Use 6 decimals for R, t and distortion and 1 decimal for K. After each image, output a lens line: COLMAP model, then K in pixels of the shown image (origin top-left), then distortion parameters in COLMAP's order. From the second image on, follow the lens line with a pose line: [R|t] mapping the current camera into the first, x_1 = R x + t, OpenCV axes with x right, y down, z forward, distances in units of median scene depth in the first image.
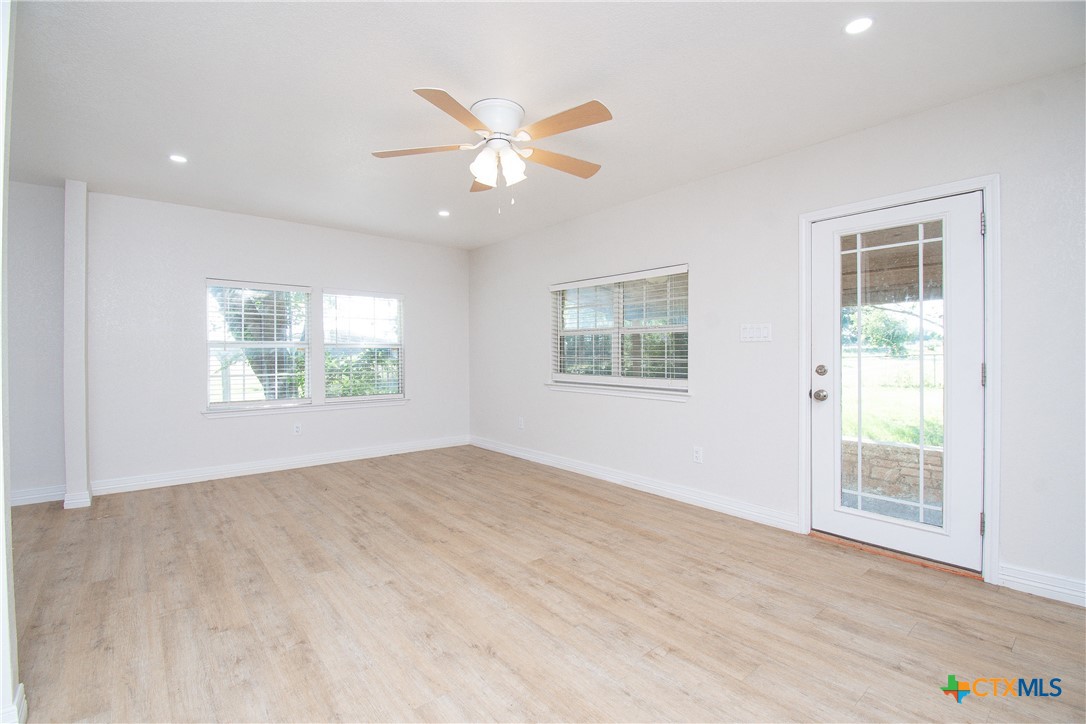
lens RADIAL K [[485.3, 0, 542.7], [0, 485.3, 355.1], [0, 0, 1]] dist [0.015485, -0.023601]
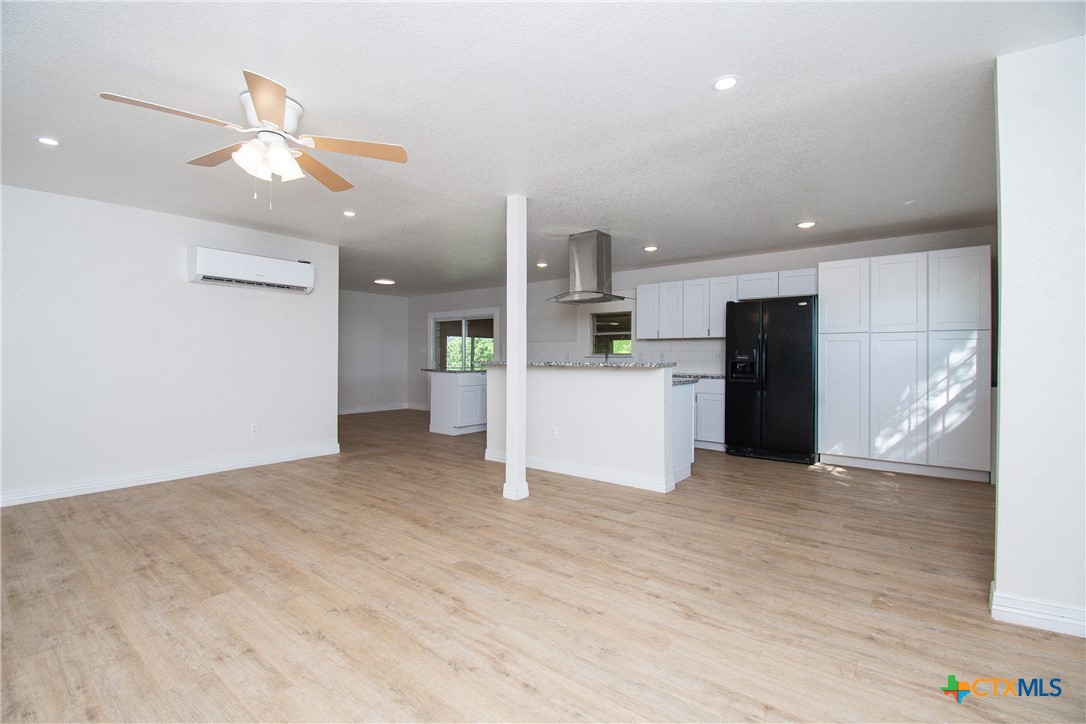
lens RADIAL K [[485.3, 0, 542.7], [0, 485.3, 355.1], [0, 0, 1]] dist [0.015485, -0.023601]
pose [[-0.980030, 0.002632, -0.198831, -0.379925], [0.001398, 0.999979, 0.006345, -0.007130], [0.198843, 0.005940, -0.980013, 1.837484]]
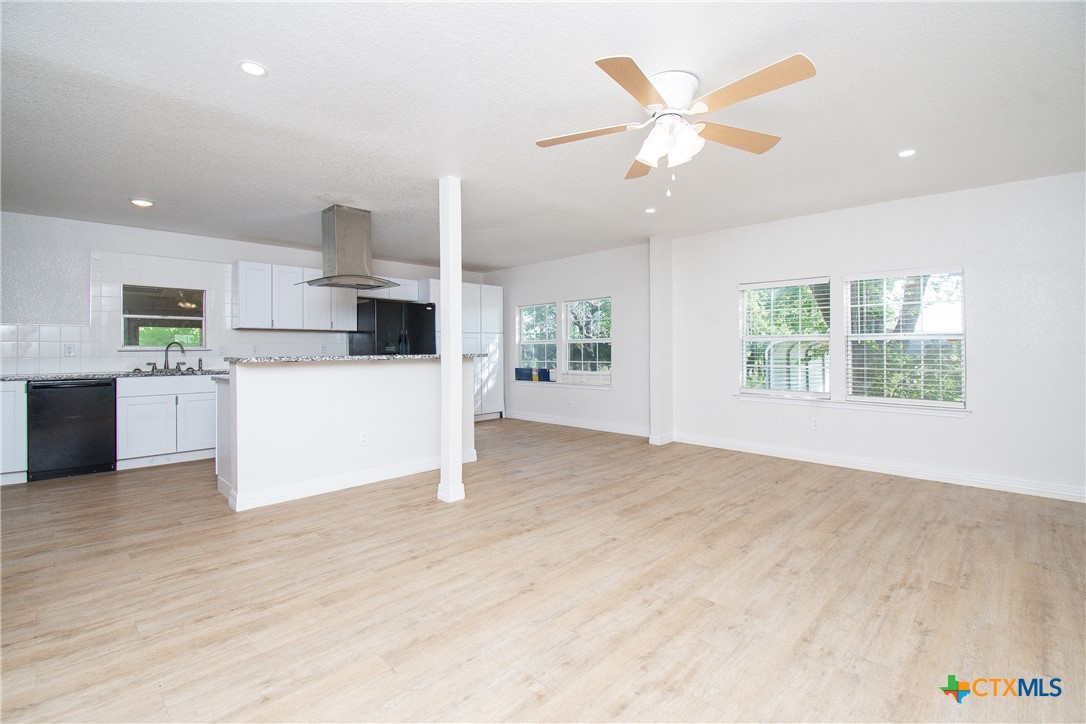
lens RADIAL K [[485.3, 0, 542.7], [0, 485.3, 355.1], [0, 0, 1]] dist [0.015485, -0.023601]
pose [[0.094195, 0.021920, -0.995312, 0.722325], [-0.004533, 0.999757, 0.021589, -0.009300], [0.995543, 0.002478, 0.094272, 0.602492]]
